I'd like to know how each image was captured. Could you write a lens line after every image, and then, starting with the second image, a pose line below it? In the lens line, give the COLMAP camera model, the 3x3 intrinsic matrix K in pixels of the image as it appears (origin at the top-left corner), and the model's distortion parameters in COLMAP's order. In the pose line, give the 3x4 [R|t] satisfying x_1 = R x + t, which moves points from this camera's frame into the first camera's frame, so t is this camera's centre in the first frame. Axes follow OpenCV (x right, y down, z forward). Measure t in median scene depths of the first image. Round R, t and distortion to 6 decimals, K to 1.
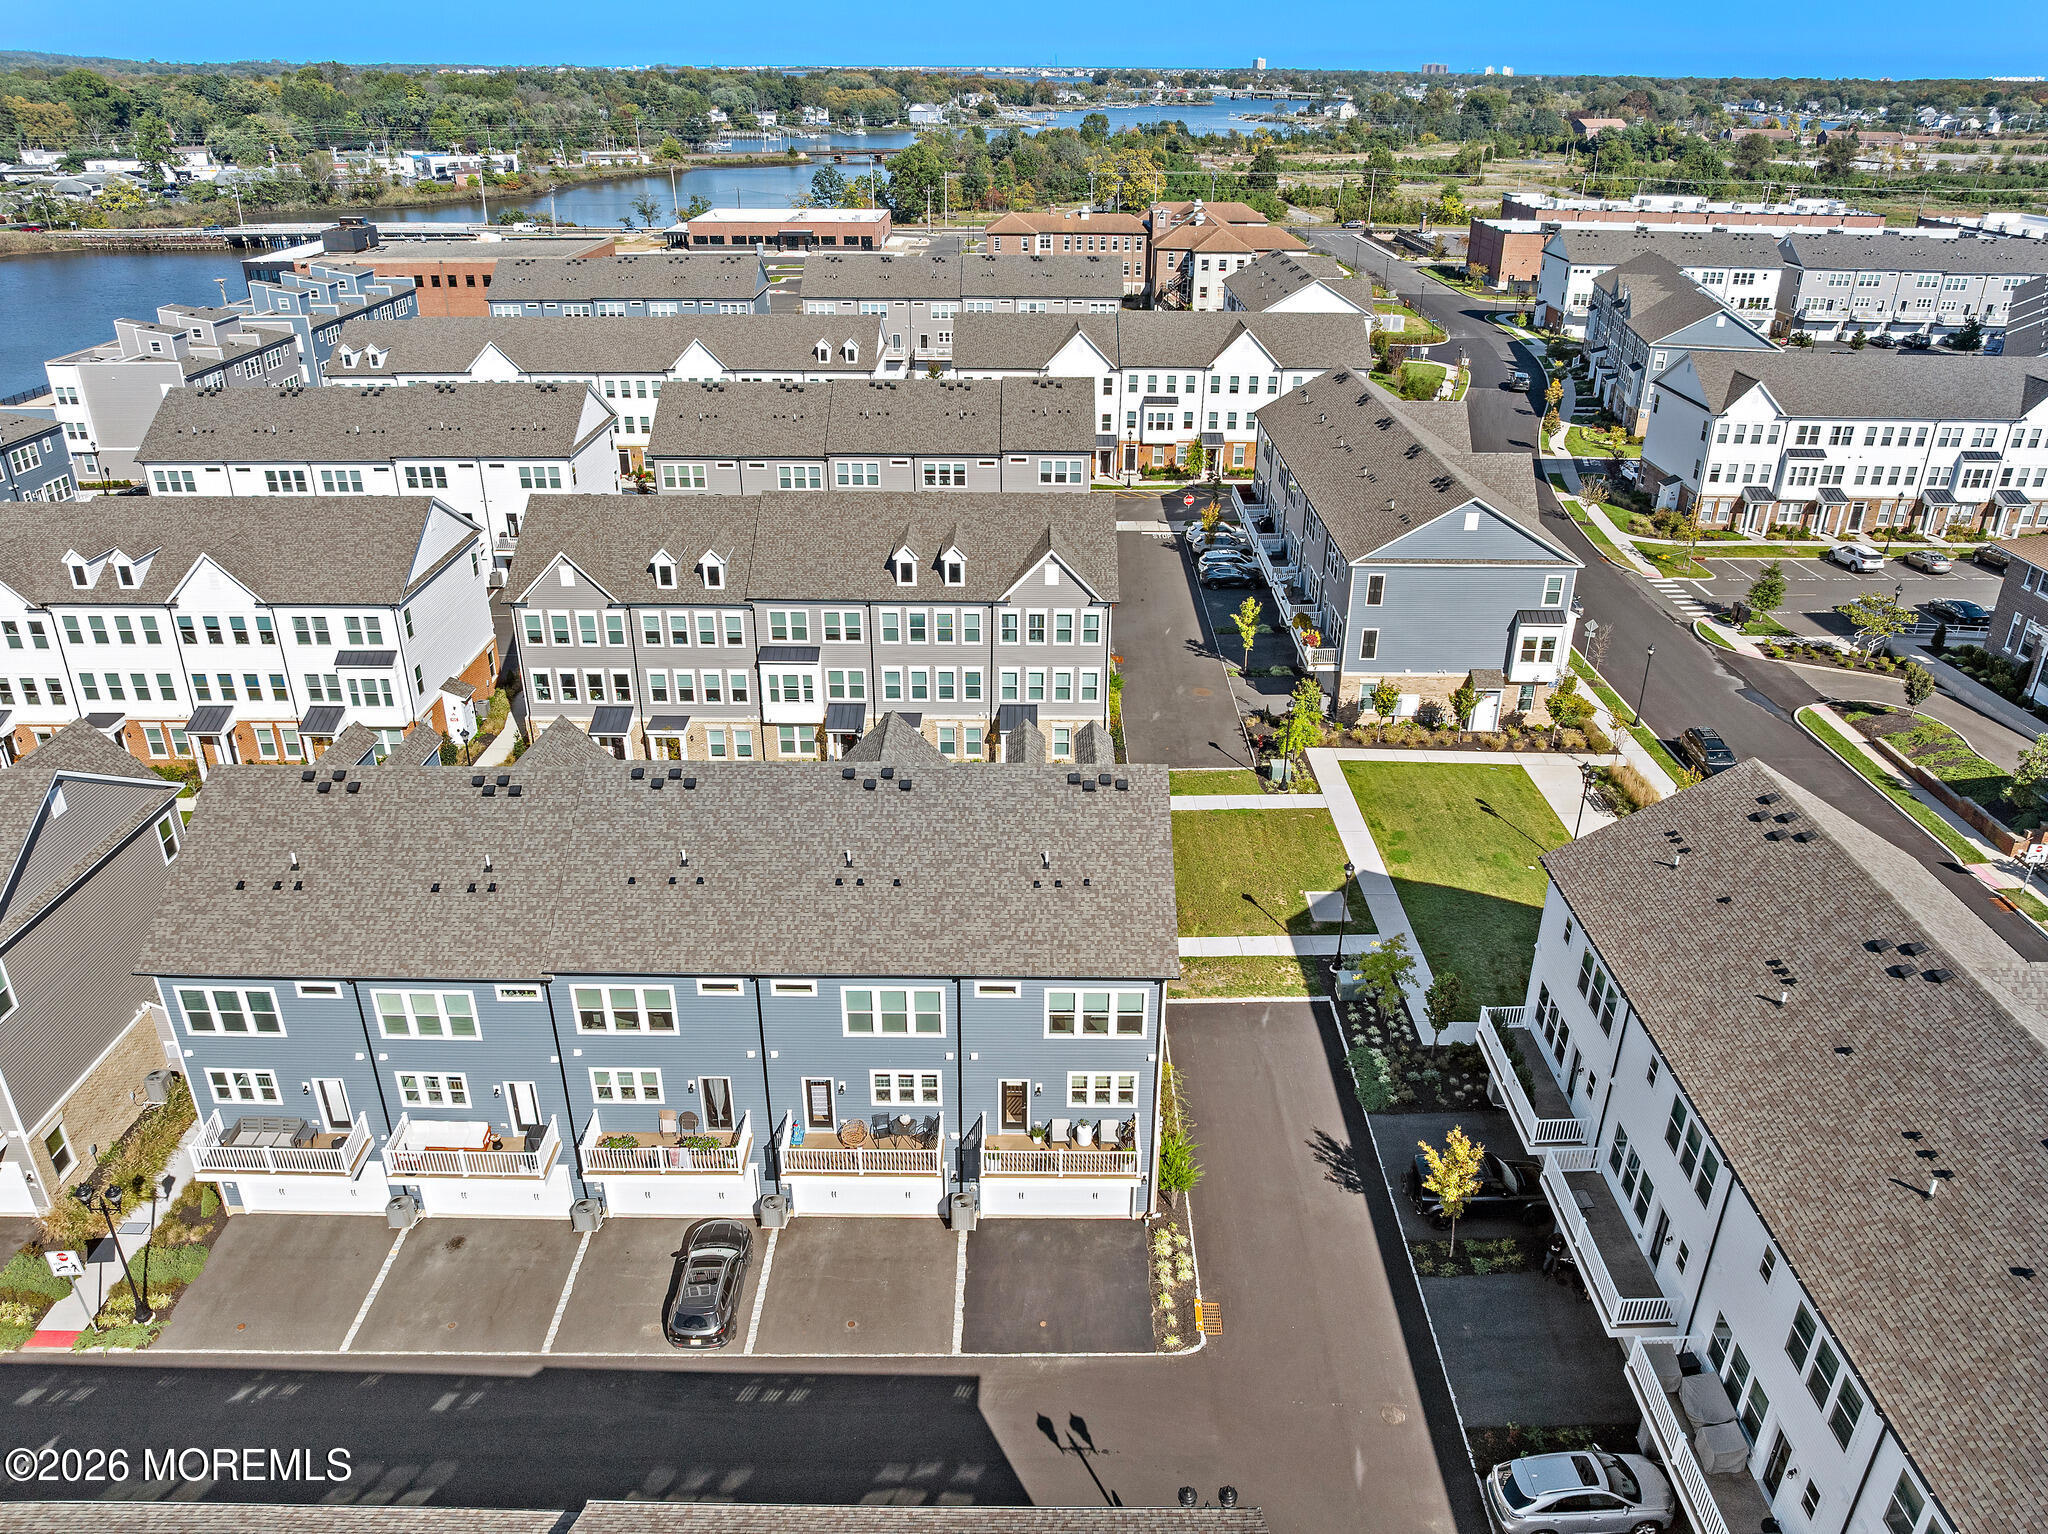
lens RADIAL K [[1448.6, 0, 1024.0], [0, 1448.6, 767.0], [0, 0, 1]] dist [-0.029475, -0.030147]
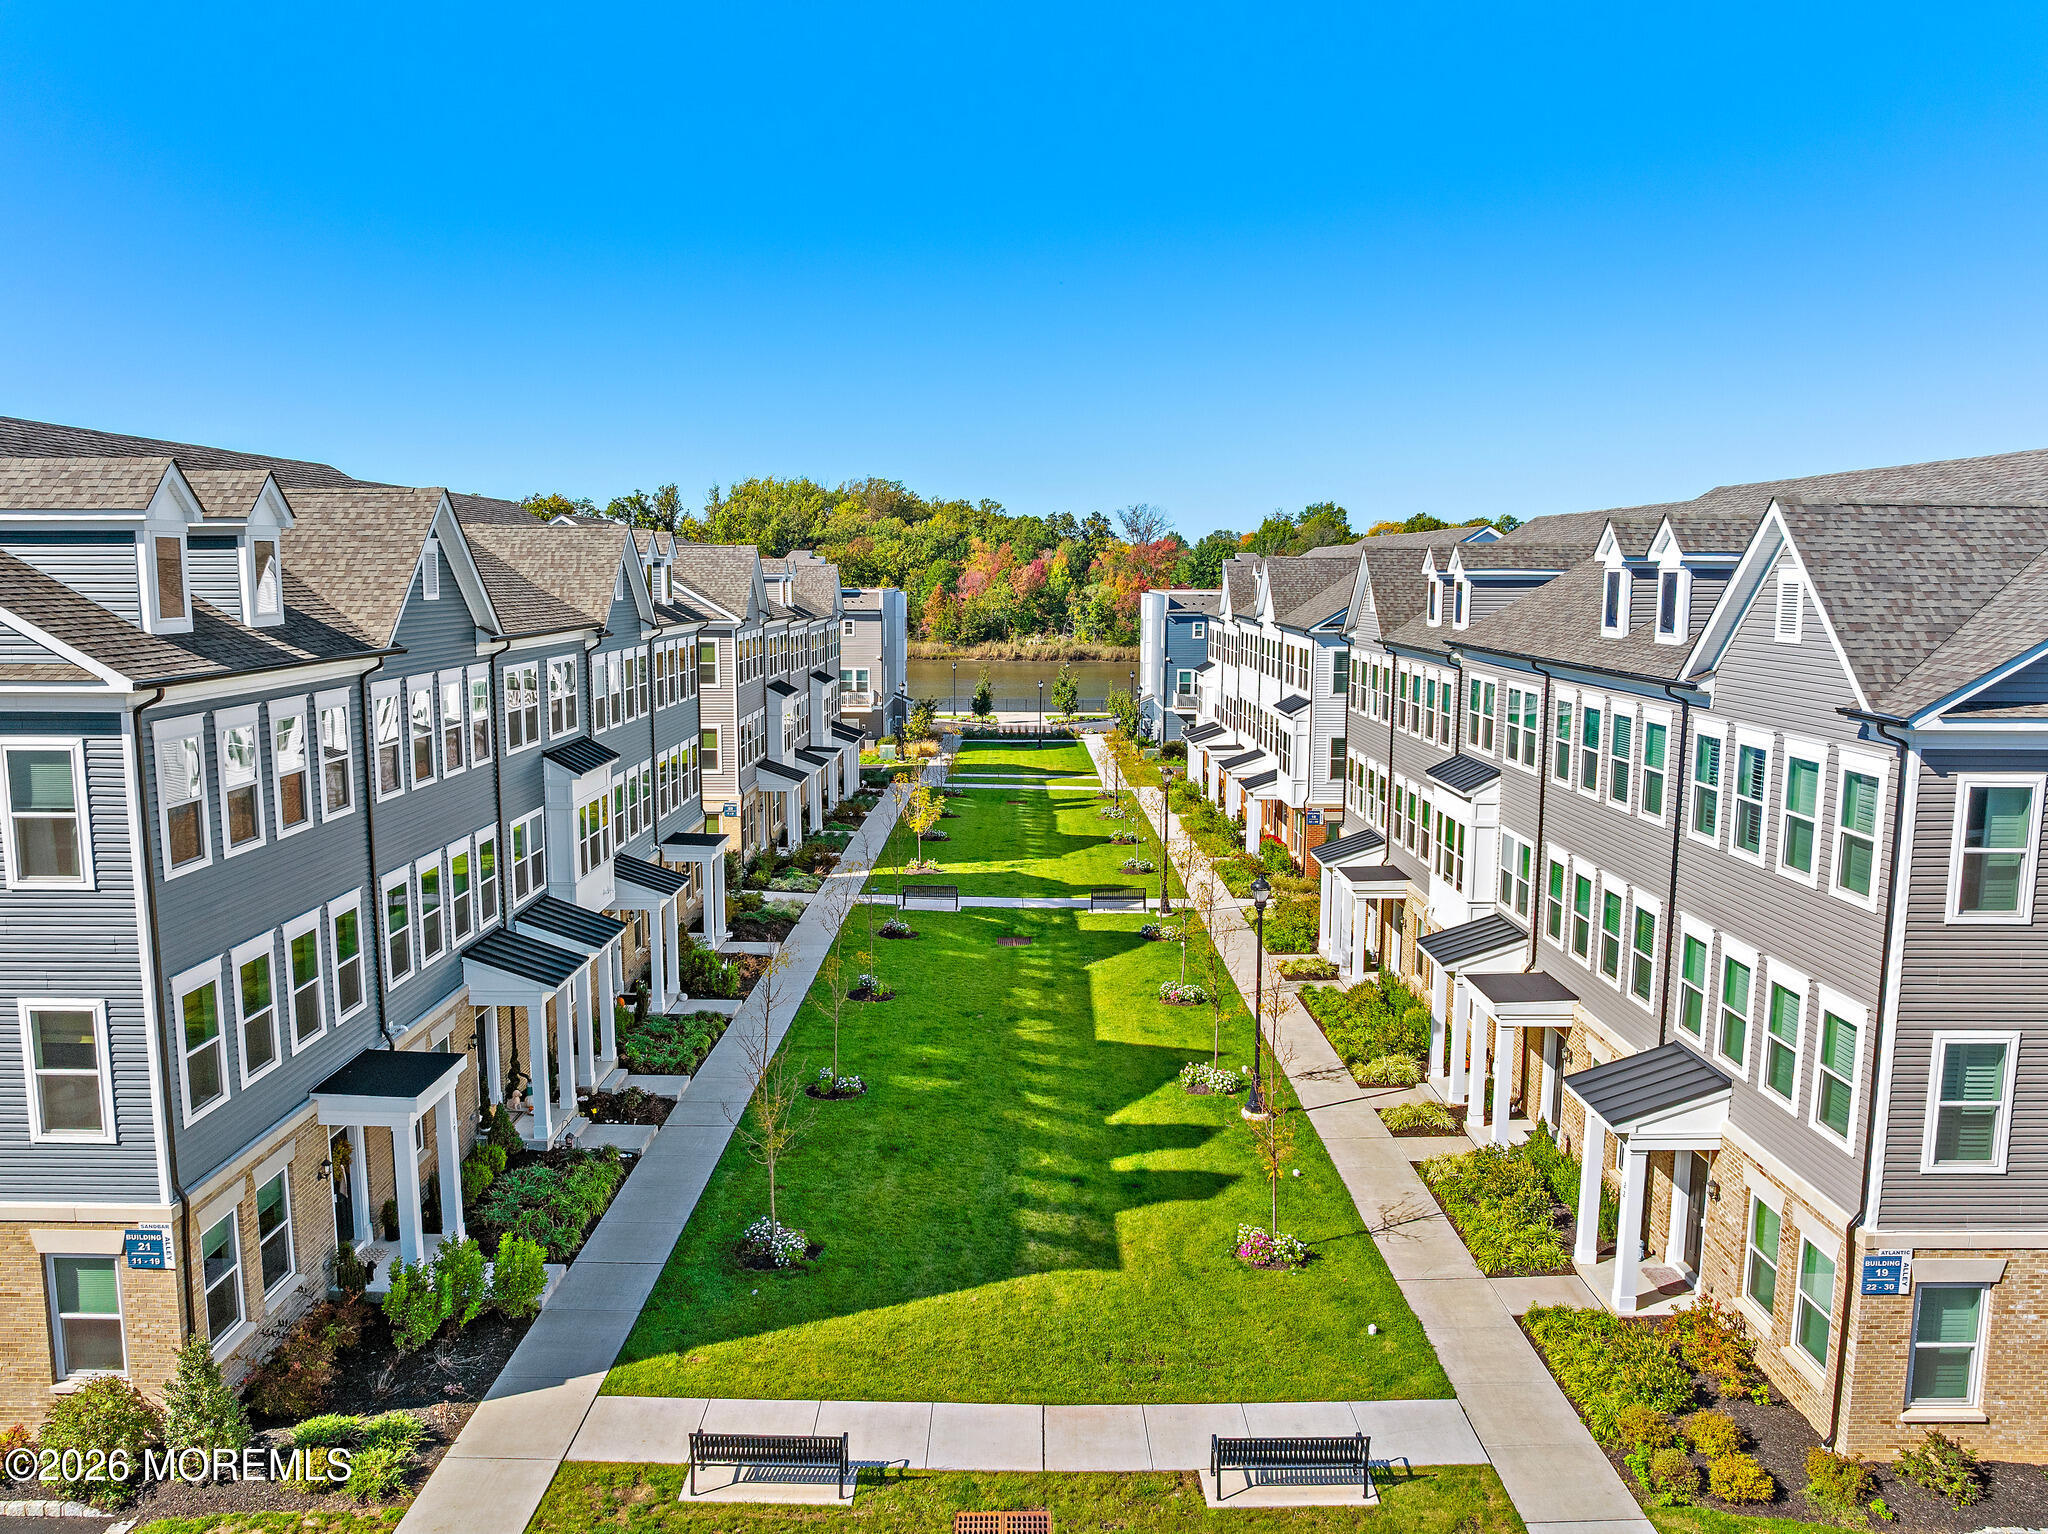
lens RADIAL K [[1457.5, 0, 1024.0], [0, 1457.5, 767.0], [0, 0, 1]] dist [-0.041982, 0.005065]
pose [[0.006883, 0.127239, -0.991848, 0.280575], [-0.445823, 0.888230, 0.110853, -0.067146], [0.895095, 0.441426, 0.062840, 0.828773]]
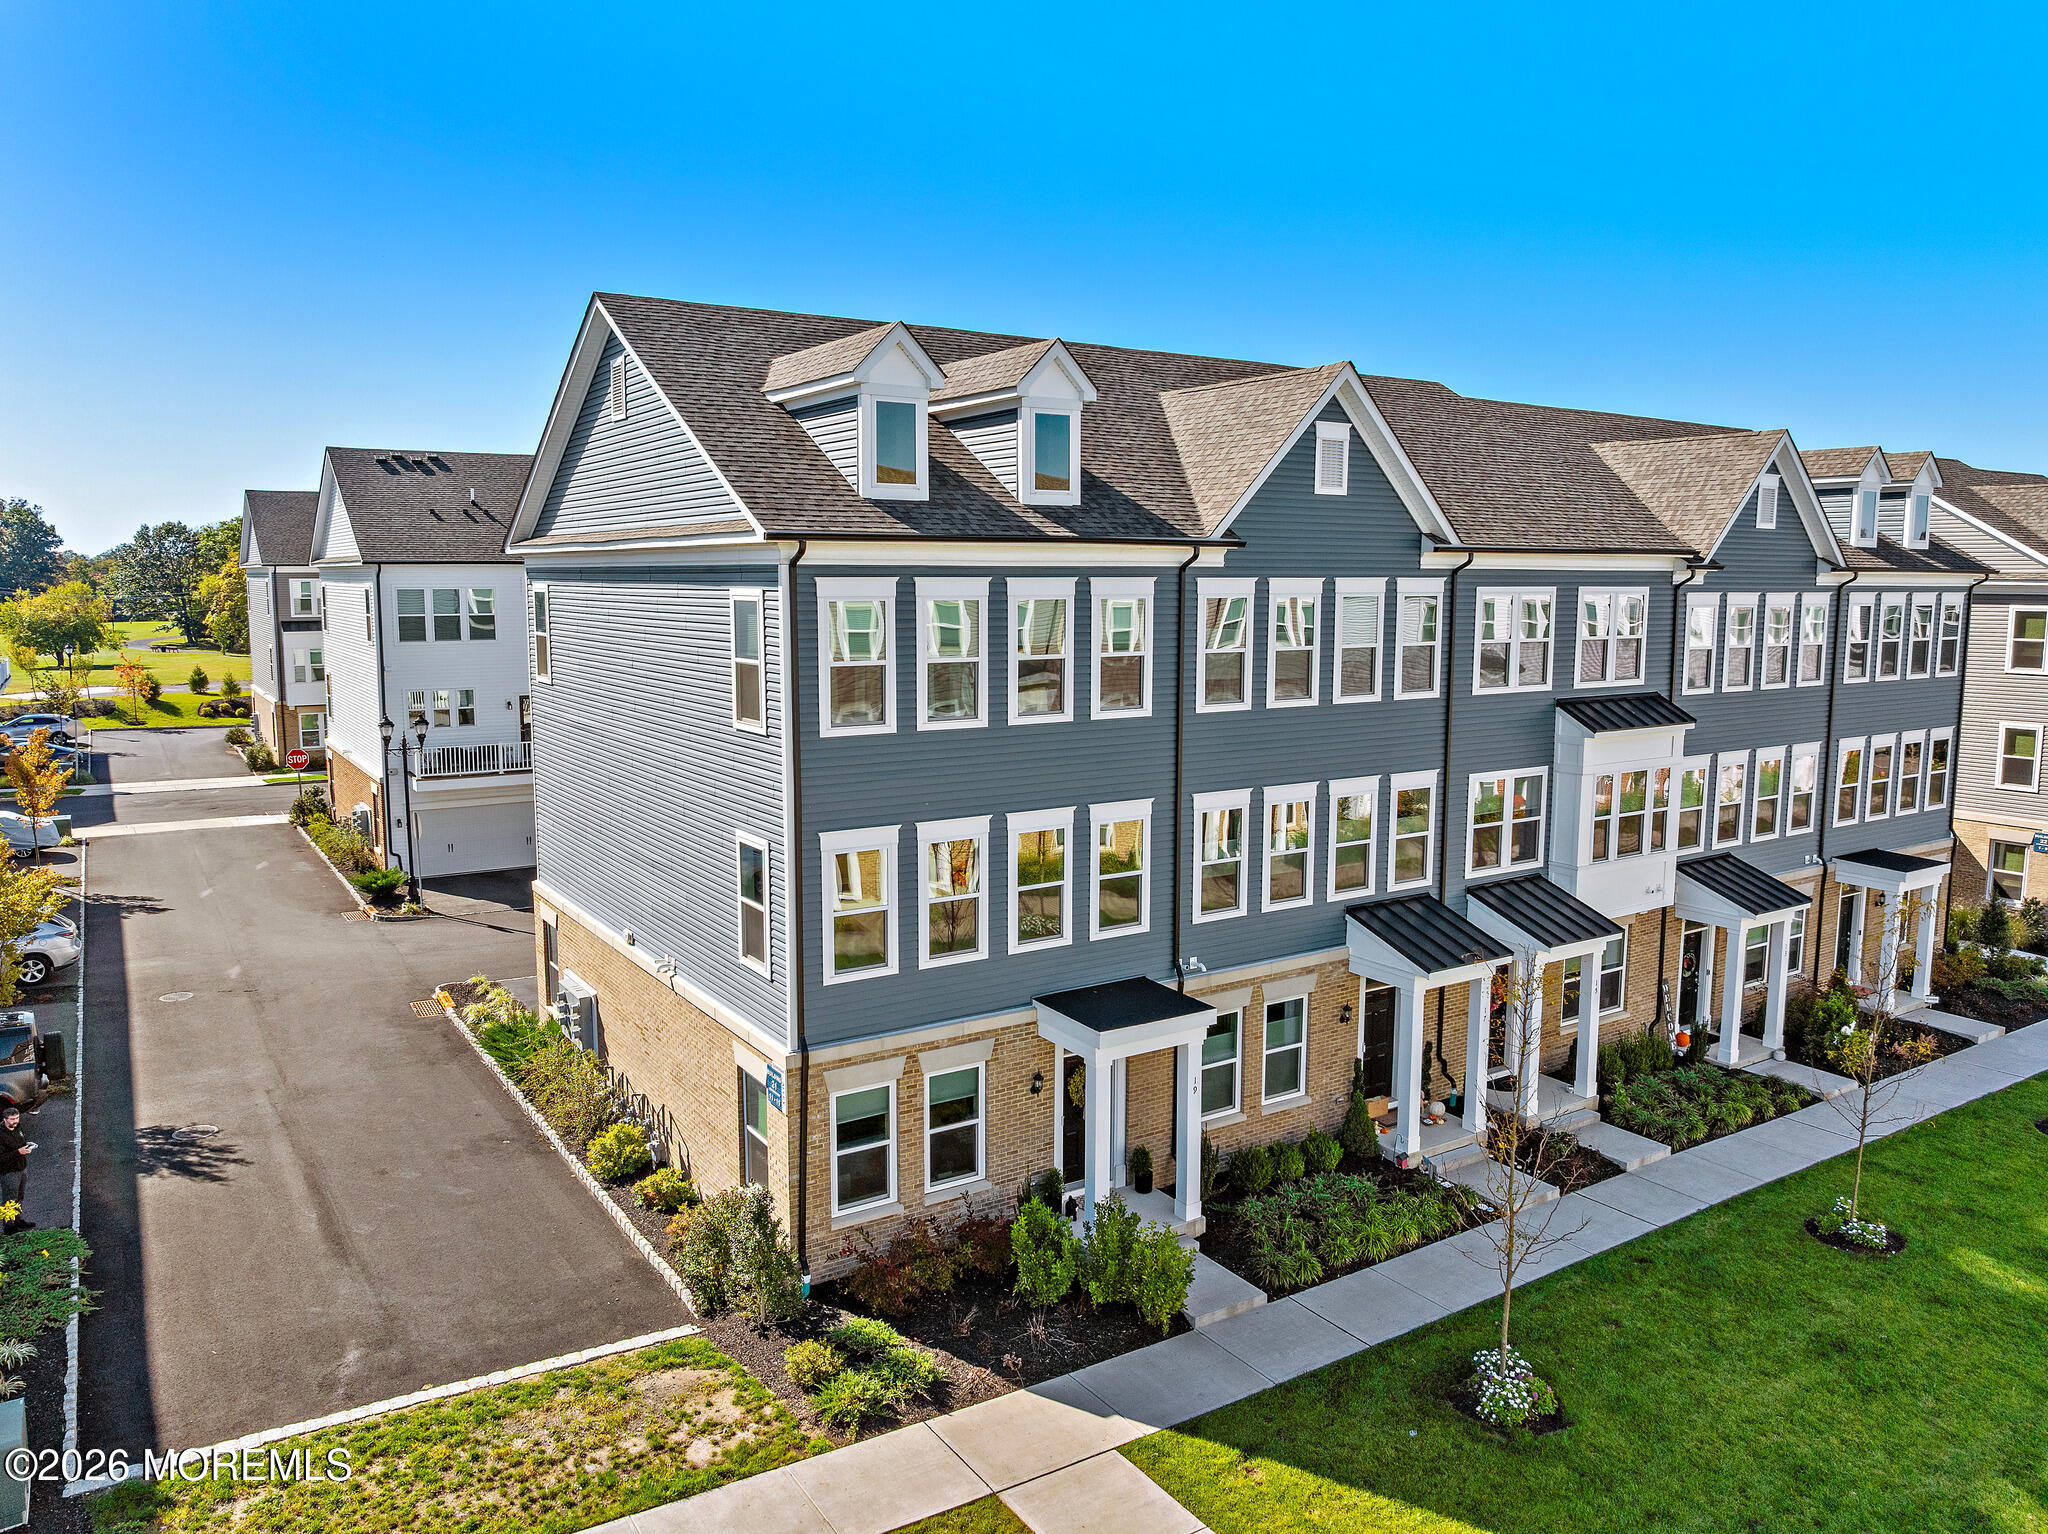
lens RADIAL K [[1448.4, 0, 1024.0], [0, 1448.4, 767.0], [0, 0, 1]] dist [-0.059213, 0.029751]
pose [[-0.837091, 0.064462, -0.543253, 0.151743], [-0.248859, 0.839469, 0.483075, -0.081518], [0.487184, 0.539571, -0.686670, 0.908778]]
